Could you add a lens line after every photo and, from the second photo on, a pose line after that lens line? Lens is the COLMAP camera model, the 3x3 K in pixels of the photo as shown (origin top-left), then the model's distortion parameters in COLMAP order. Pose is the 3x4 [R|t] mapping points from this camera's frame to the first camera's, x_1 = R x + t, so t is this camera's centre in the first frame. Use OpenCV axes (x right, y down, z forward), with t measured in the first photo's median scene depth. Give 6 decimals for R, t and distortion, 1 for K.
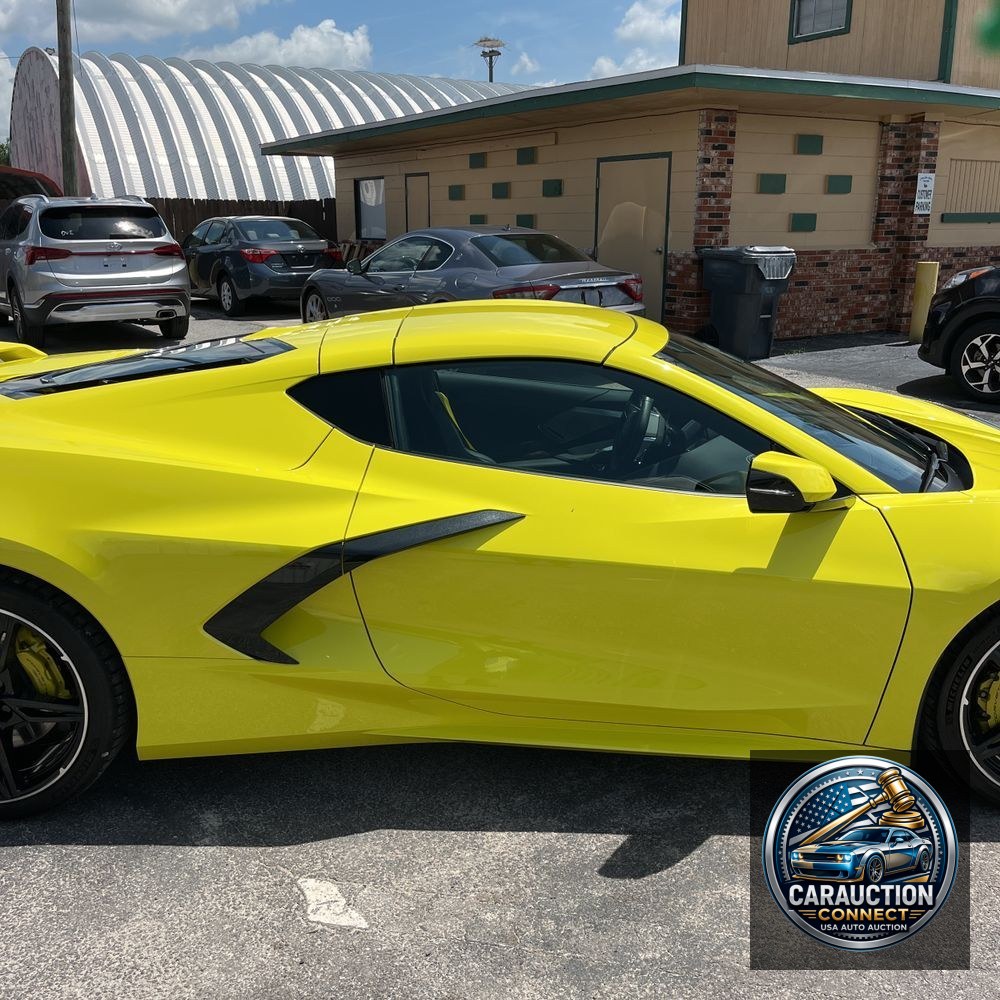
lens RADIAL K [[1023.0, 0, 500.0], [0, 1023.0, 500.0], [0, 0, 1]] dist [-0.000829, 0.088827]
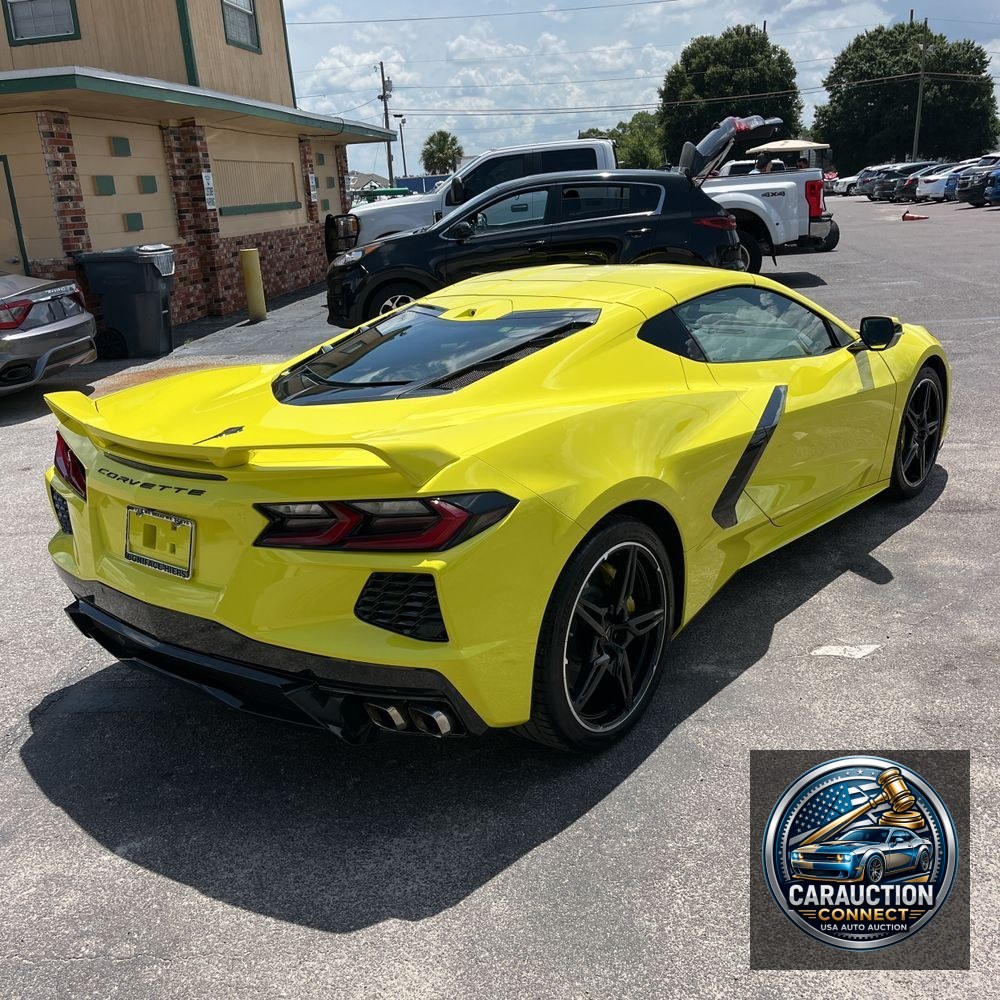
lens RADIAL K [[1019.5, 0, 497.5], [0, 1019.5, 500.2], [0, 0, 1]] dist [0.046934, -0.047866]
pose [[0.630464, -0.267155, 0.728796, -0.299710], [0.269255, 0.955878, 0.117470, -0.024884], [-0.728023, 0.122171, 0.674579, 0.067502]]
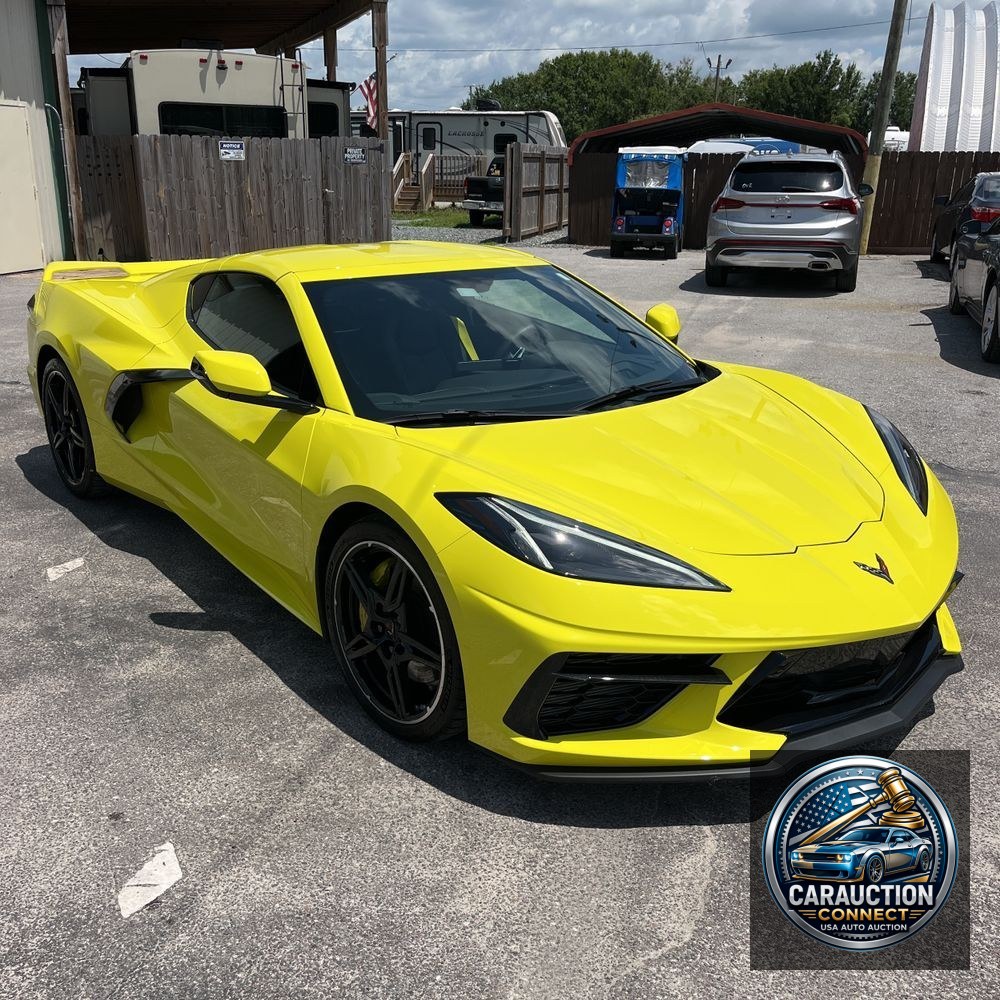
lens RADIAL K [[1019.5, 0, 497.5], [0, 1019.5, 500.2], [0, 0, 1]] dist [0.046934, -0.047866]
pose [[0.623062, 0.253975, -0.739791, 0.308296], [-0.222703, 0.964271, 0.143477, -0.026353], [0.749798, 0.075359, 0.657361, 0.078401]]
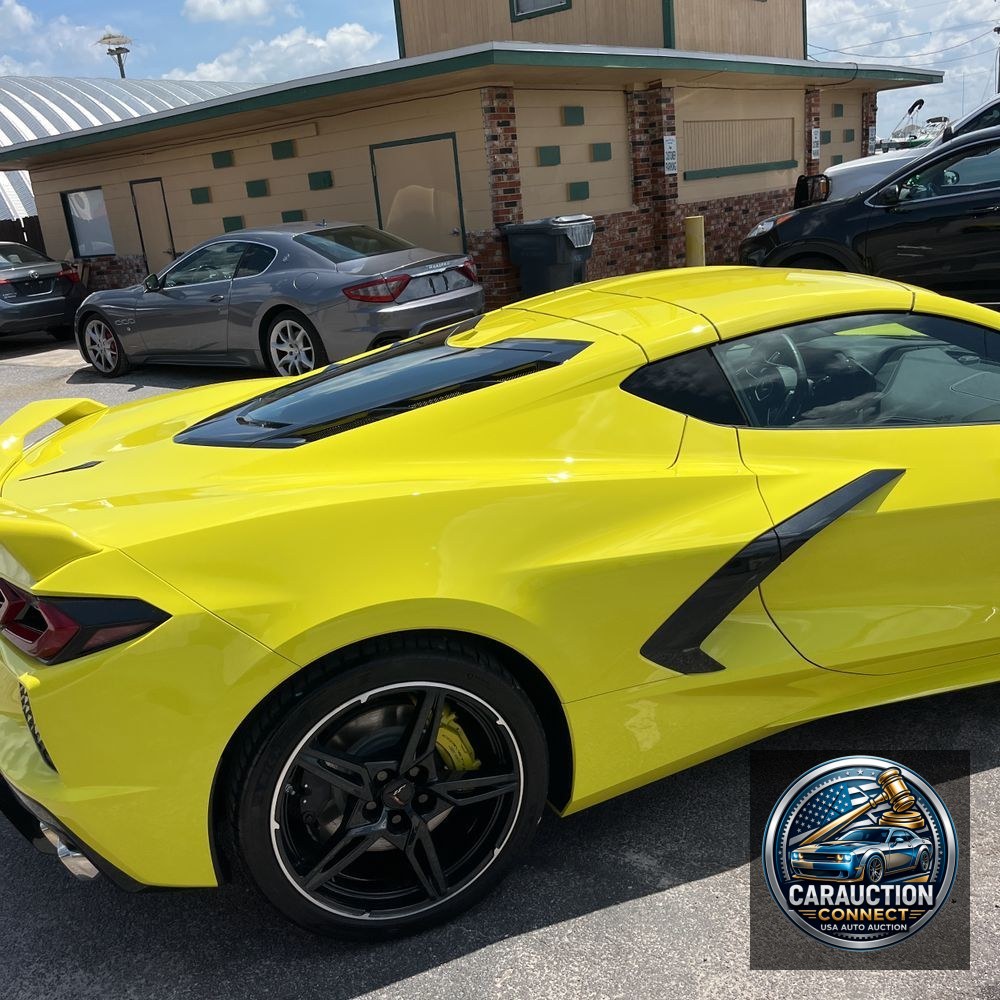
lens RADIAL K [[1019.5, 0, 497.5], [0, 1019.5, 500.2], [0, 0, 1]] dist [0.046934, -0.047866]
pose [[0.939837, -0.181557, 0.289385, -0.137672], [0.179159, 0.983198, 0.034992, -0.013201], [-0.290875, 0.018959, 0.956573, 0.035843]]
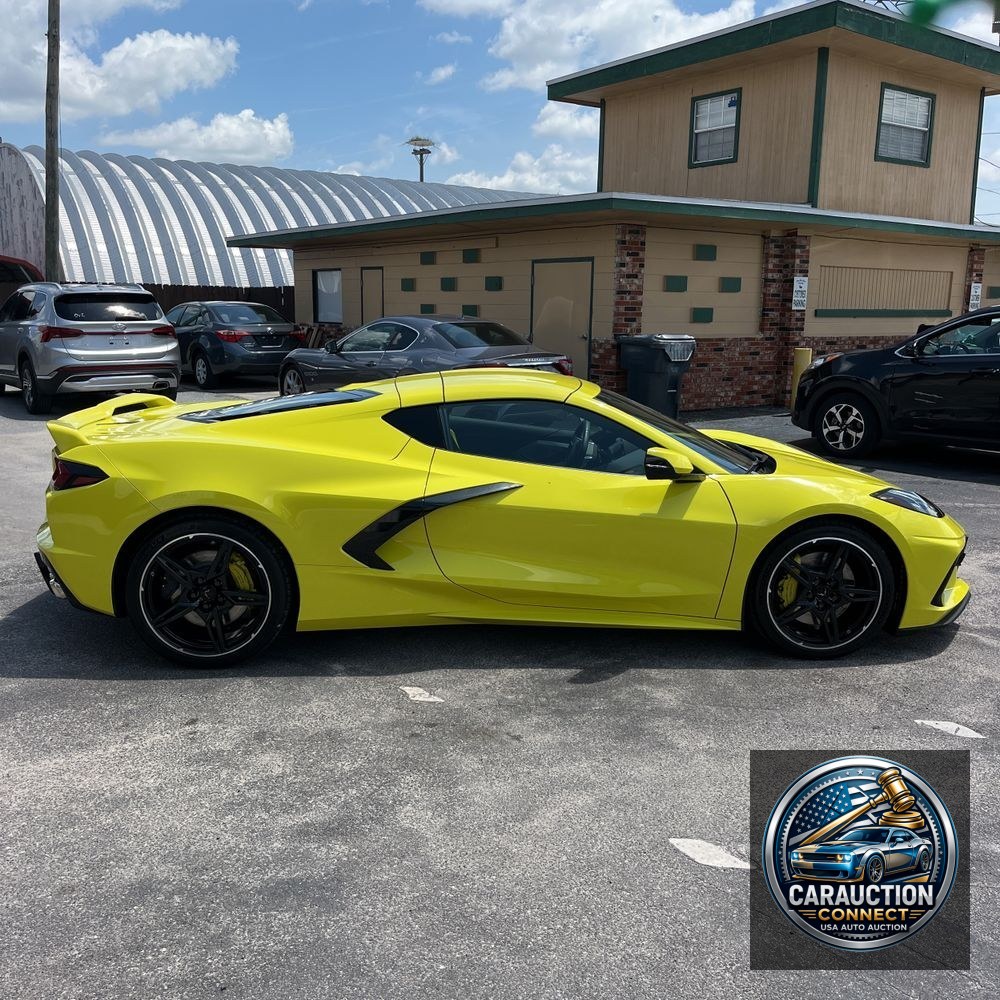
lens RADIAL K [[1015.0, 0, 500.0], [0, 1015.0, 500.0], [0, 0, 1]] dist [0.095437, -0.195616]
pose [[0.997218, -0.000151, 0.074543, -0.031775], [0.005930, 0.996990, -0.077308, 0.038141], [-0.074307, 0.077535, 0.994217, -0.161835]]
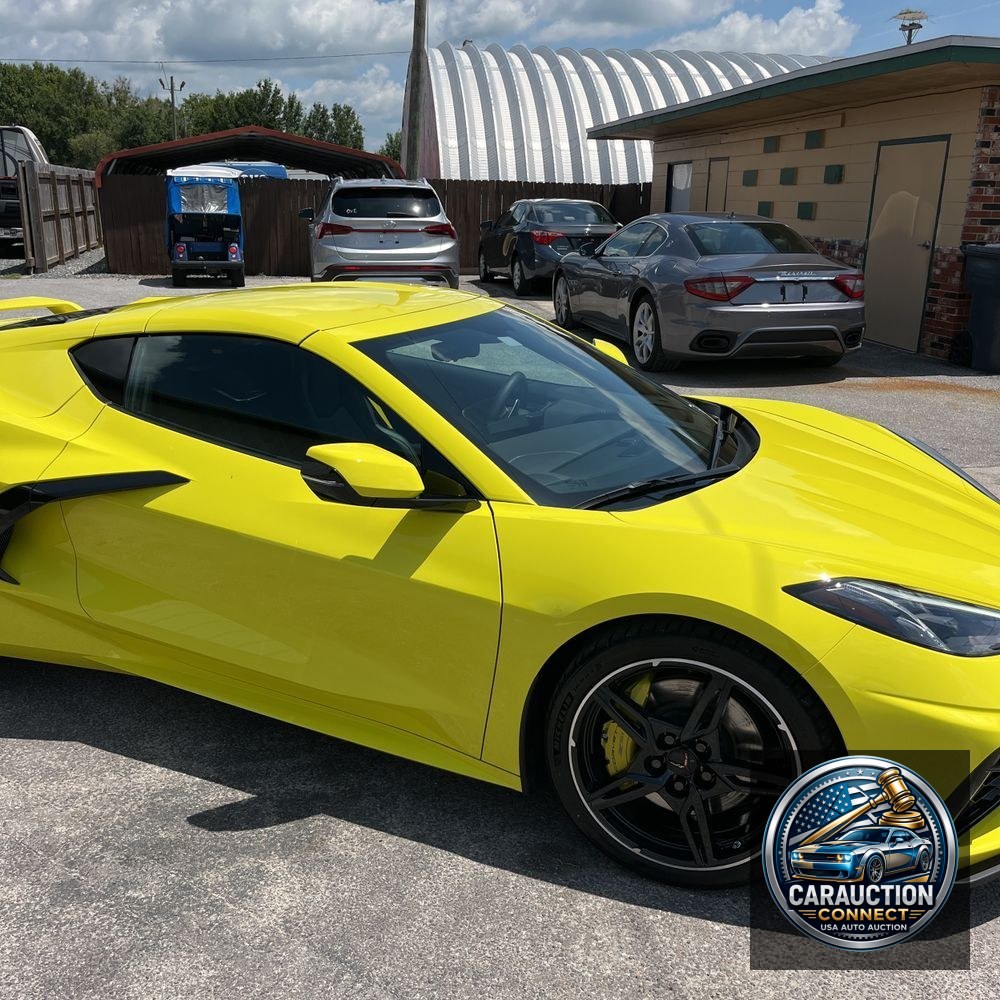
lens RADIAL K [[1019.5, 0, 497.5], [0, 1019.5, 500.2], [0, 0, 1]] dist [0.046934, -0.047866]
pose [[0.924976, 0.126146, -0.358478, 0.152934], [-0.120882, 0.991971, 0.037158, -0.009209], [0.360287, 0.008963, 0.932798, 0.024220]]
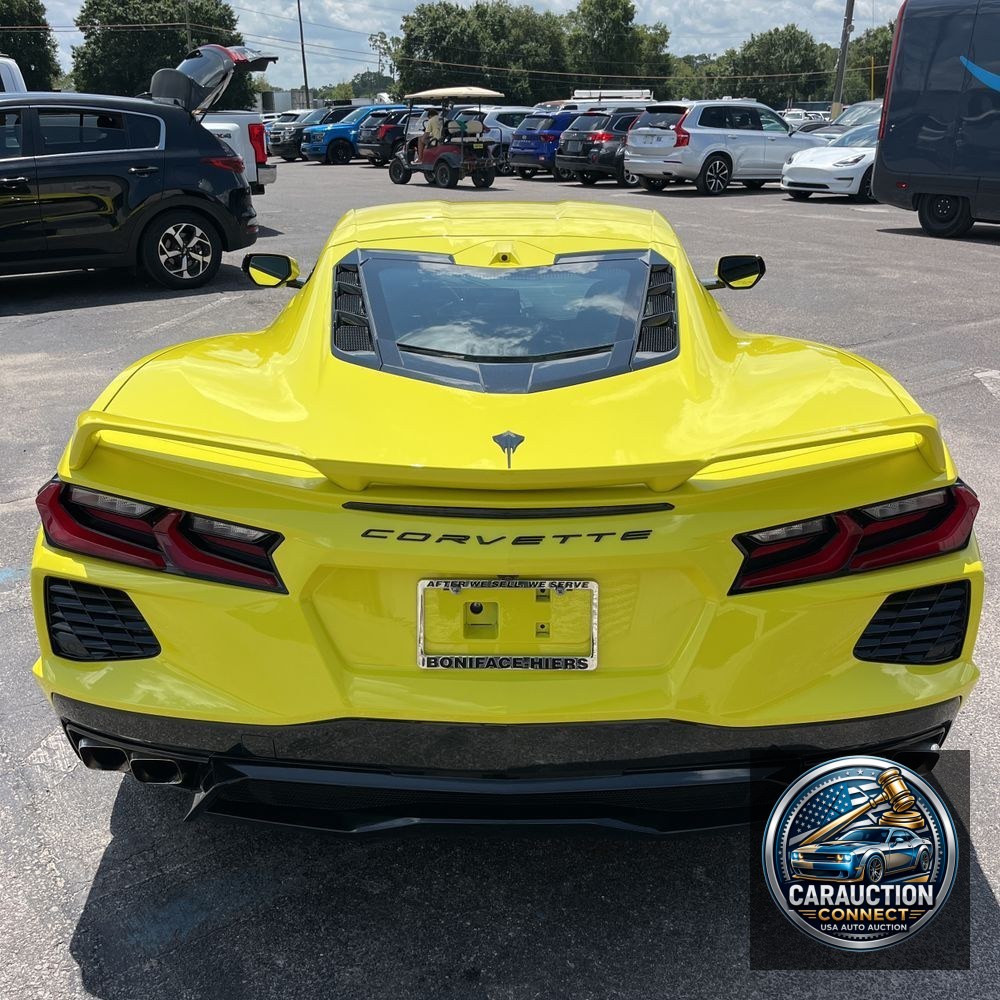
lens RADIAL K [[1019.5, 0, 497.5], [0, 1019.5, 500.2], [0, 0, 1]] dist [0.046934, -0.047866]
pose [[0.014902, -0.357930, 0.933629, -0.310961], [0.271497, 0.900102, 0.340743, -0.072670], [-0.962324, 0.248400, 0.110590, 0.249804]]
